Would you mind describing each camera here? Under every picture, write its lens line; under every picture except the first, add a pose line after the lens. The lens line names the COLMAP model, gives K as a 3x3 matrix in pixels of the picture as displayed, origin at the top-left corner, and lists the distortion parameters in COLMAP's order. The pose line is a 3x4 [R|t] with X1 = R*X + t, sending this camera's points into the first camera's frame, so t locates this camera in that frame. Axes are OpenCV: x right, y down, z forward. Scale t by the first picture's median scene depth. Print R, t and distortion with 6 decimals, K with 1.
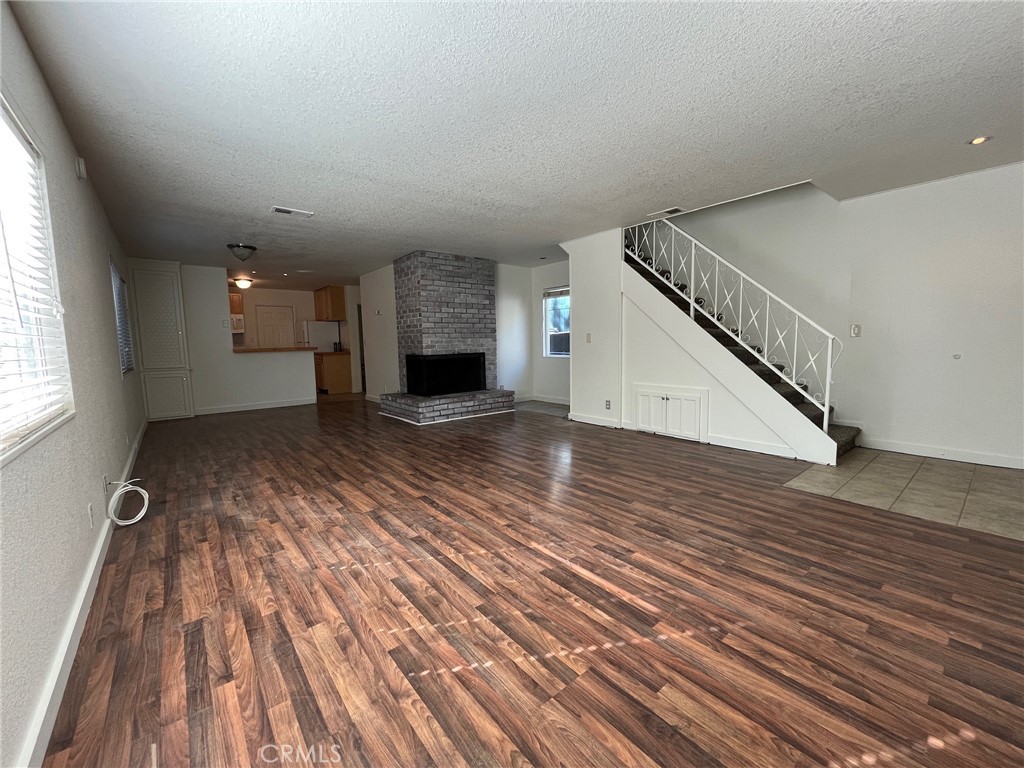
lens RADIAL K [[414.0, 0, 511.8], [0, 414.0, 385.3], [0, 0, 1]] dist [-0.005637, 0.000367]
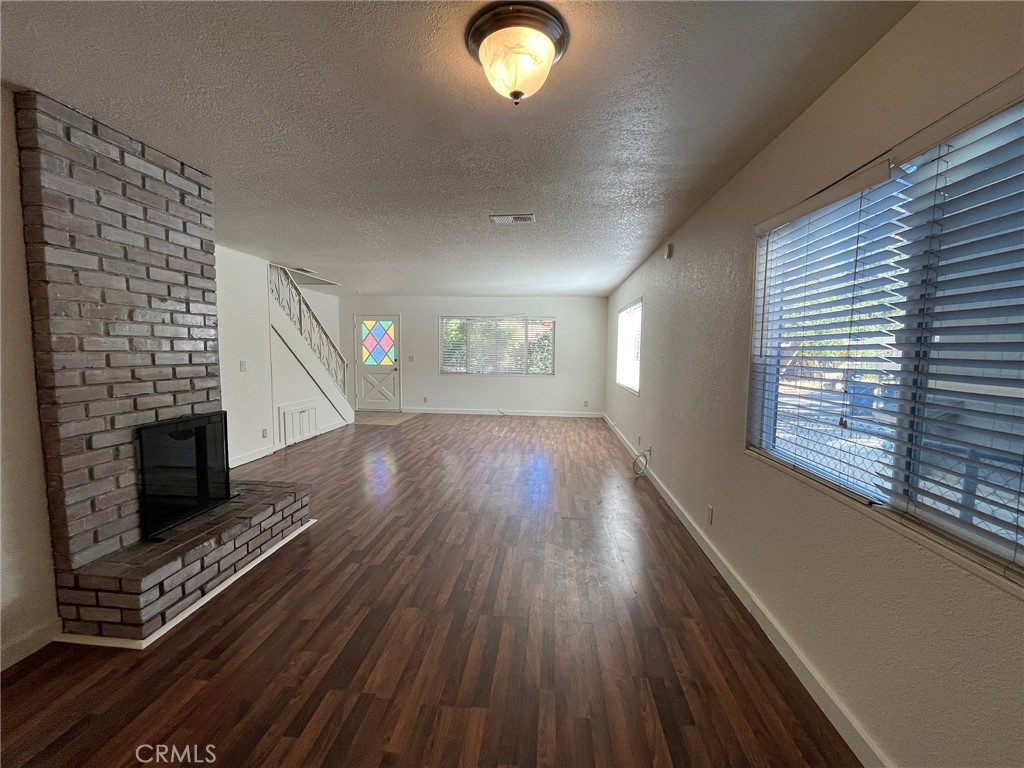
lens RADIAL K [[414.0, 0, 511.8], [0, 414.0, 385.3], [0, 0, 1]] dist [-0.005637, 0.000367]
pose [[-0.705357, -0.051015, 0.707014, -0.870521], [0.076513, 0.986100, 0.147486, -0.165754], [-0.704711, 0.158126, -0.691650, 1.251061]]
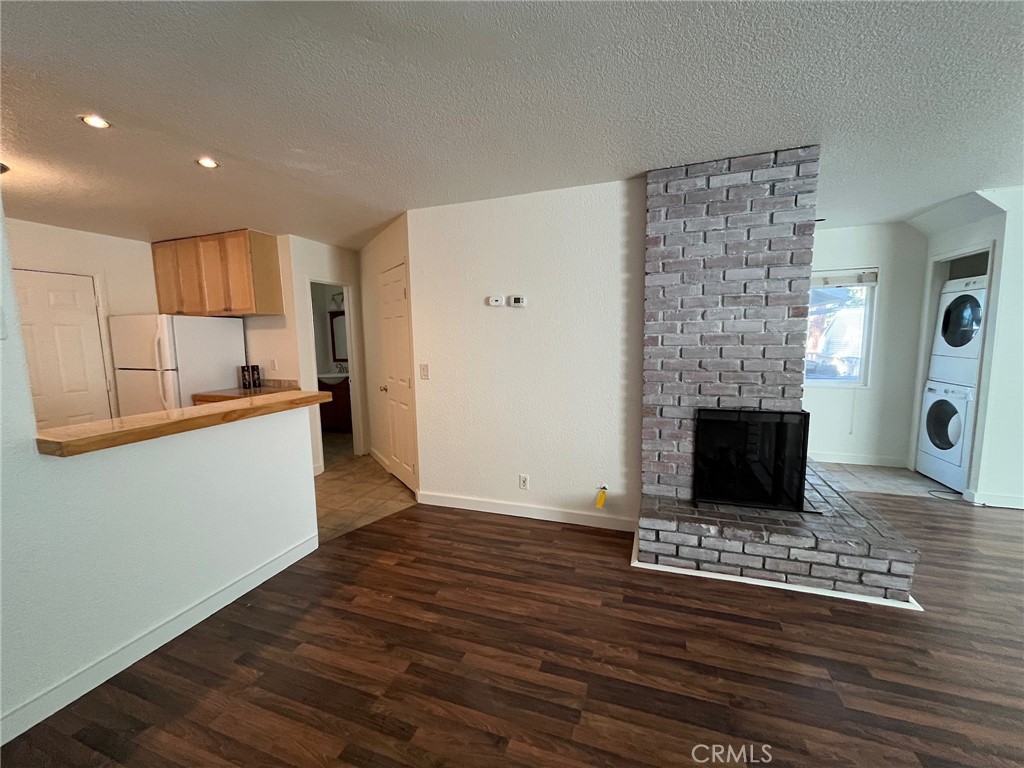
lens RADIAL K [[414.0, 0, 511.8], [0, 414.0, 385.3], [0, 0, 1]] dist [-0.005637, 0.000367]
pose [[0.859291, -0.055805, 0.508433, -0.770876], [0.055529, 0.998333, 0.015728, -0.142258], [-0.508463, 0.014718, 0.860958, 0.944201]]
